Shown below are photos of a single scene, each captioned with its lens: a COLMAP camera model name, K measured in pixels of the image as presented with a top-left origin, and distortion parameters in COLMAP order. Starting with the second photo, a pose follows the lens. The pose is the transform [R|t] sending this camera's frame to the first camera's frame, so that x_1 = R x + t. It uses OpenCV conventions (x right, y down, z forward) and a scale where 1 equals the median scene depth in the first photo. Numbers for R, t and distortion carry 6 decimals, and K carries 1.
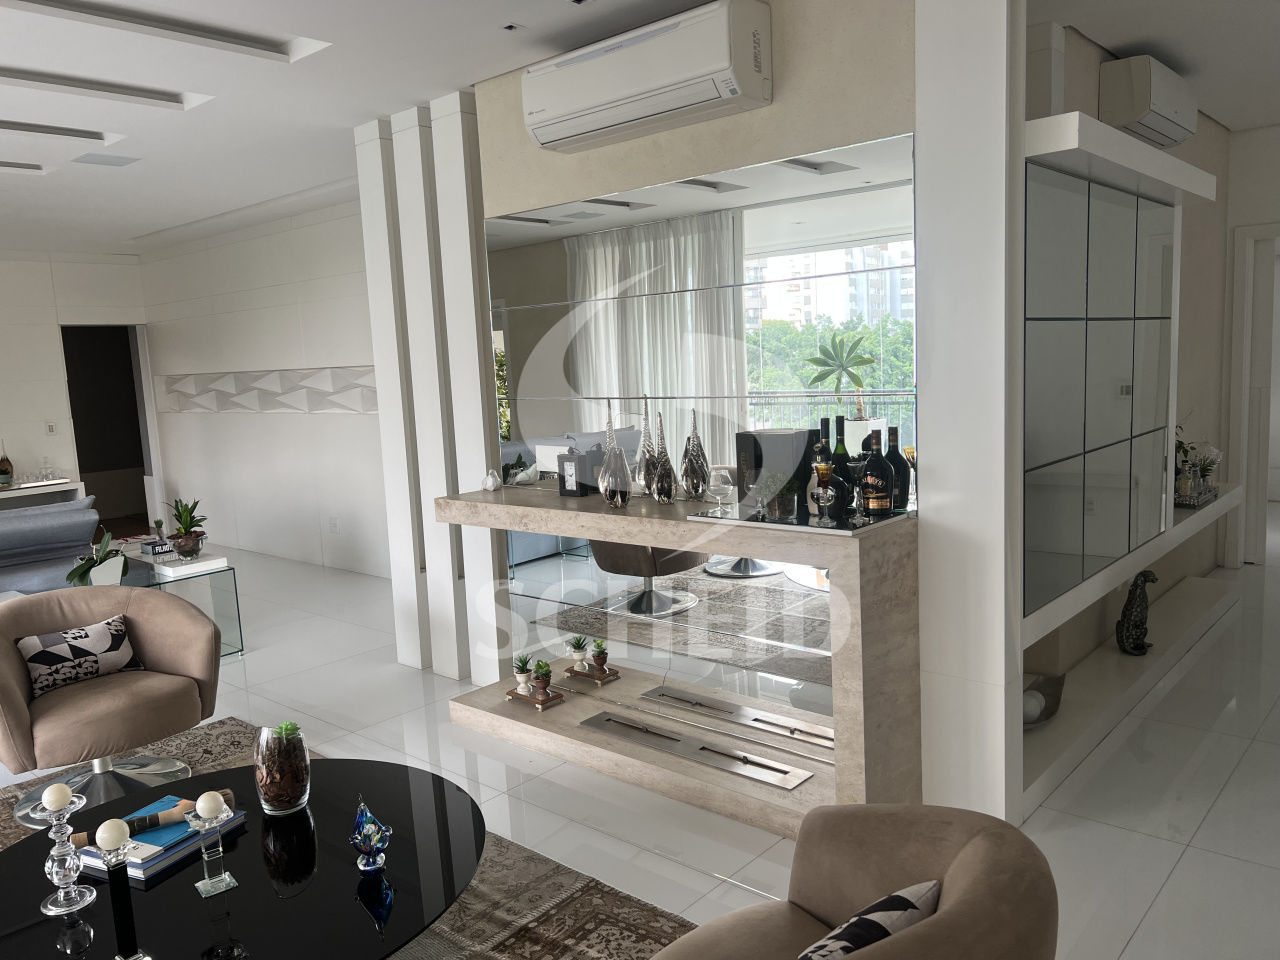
lens RADIAL K [[960.8, 0, 642.1], [0, 960.8, 484.7], [0, 0, 1]] dist [0.061370, -0.067181]
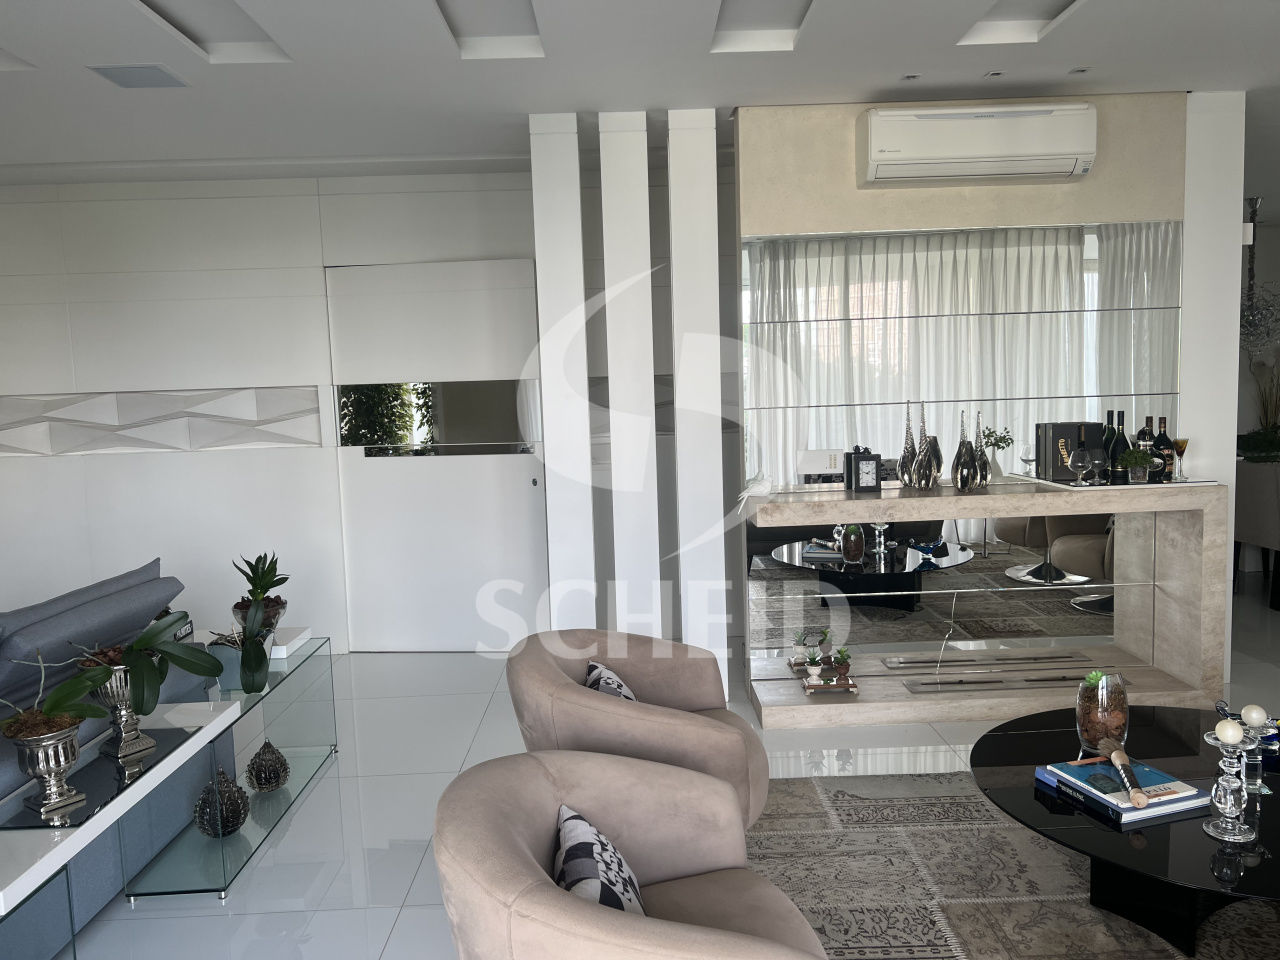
lens RADIAL K [[960.8, 0, 641.6], [0, 960.8, 479.0], [0, 0, 1]] dist [0.061370, -0.067181]
pose [[0.736584, -0.043917, 0.674919, -1.008107], [0.088905, 0.995518, -0.032250, 0.009676], [-0.670478, 0.083759, 0.737187, 0.350547]]
